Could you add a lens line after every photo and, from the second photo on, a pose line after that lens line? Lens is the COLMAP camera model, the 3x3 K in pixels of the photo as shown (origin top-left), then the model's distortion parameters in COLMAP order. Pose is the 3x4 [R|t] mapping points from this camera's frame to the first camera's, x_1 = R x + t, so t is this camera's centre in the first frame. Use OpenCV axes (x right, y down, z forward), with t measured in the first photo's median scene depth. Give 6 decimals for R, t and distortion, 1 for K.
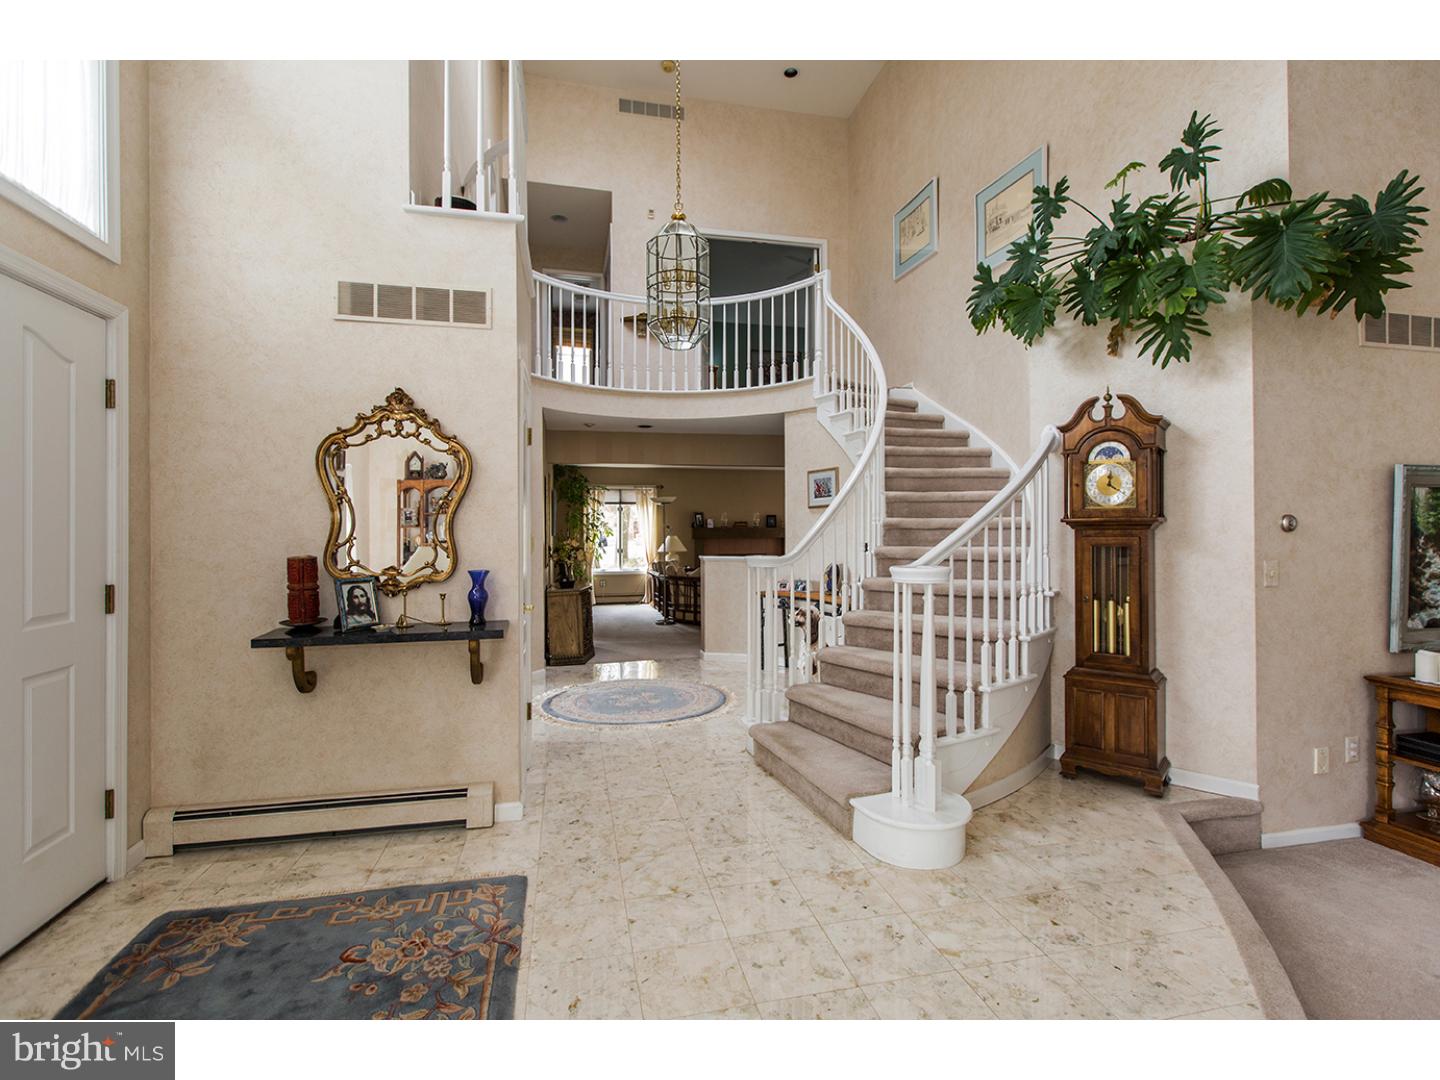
lens RADIAL K [[717.8, 0, 725.2], [0, 717.8, 528.6], [0, 0, 1]] dist [0.000403, -0.000095]
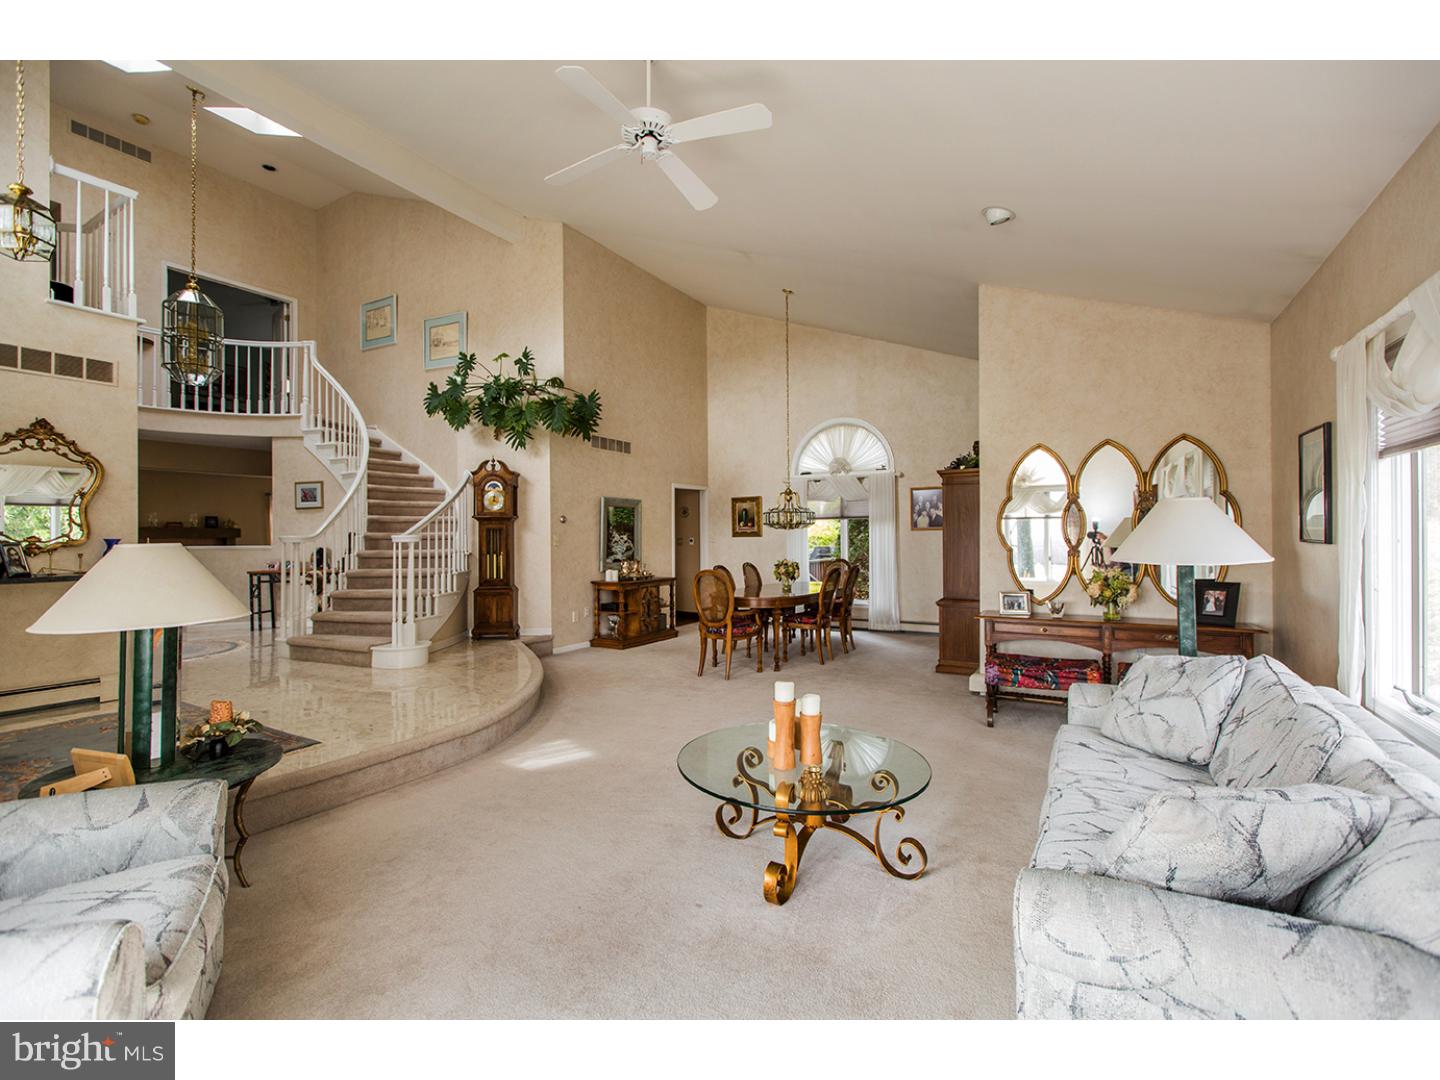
lens RADIAL K [[632.9, 0, 723.6], [0, 632.9, 534.2], [0, 0, 1]] dist [0.001514, 0.000406]
pose [[0.695069, 0.002217, 0.718940, -0.355039], [0.000474, 0.999994, -0.003542, 0.046494], [-0.718943, 0.002802, 0.695063, -0.822653]]
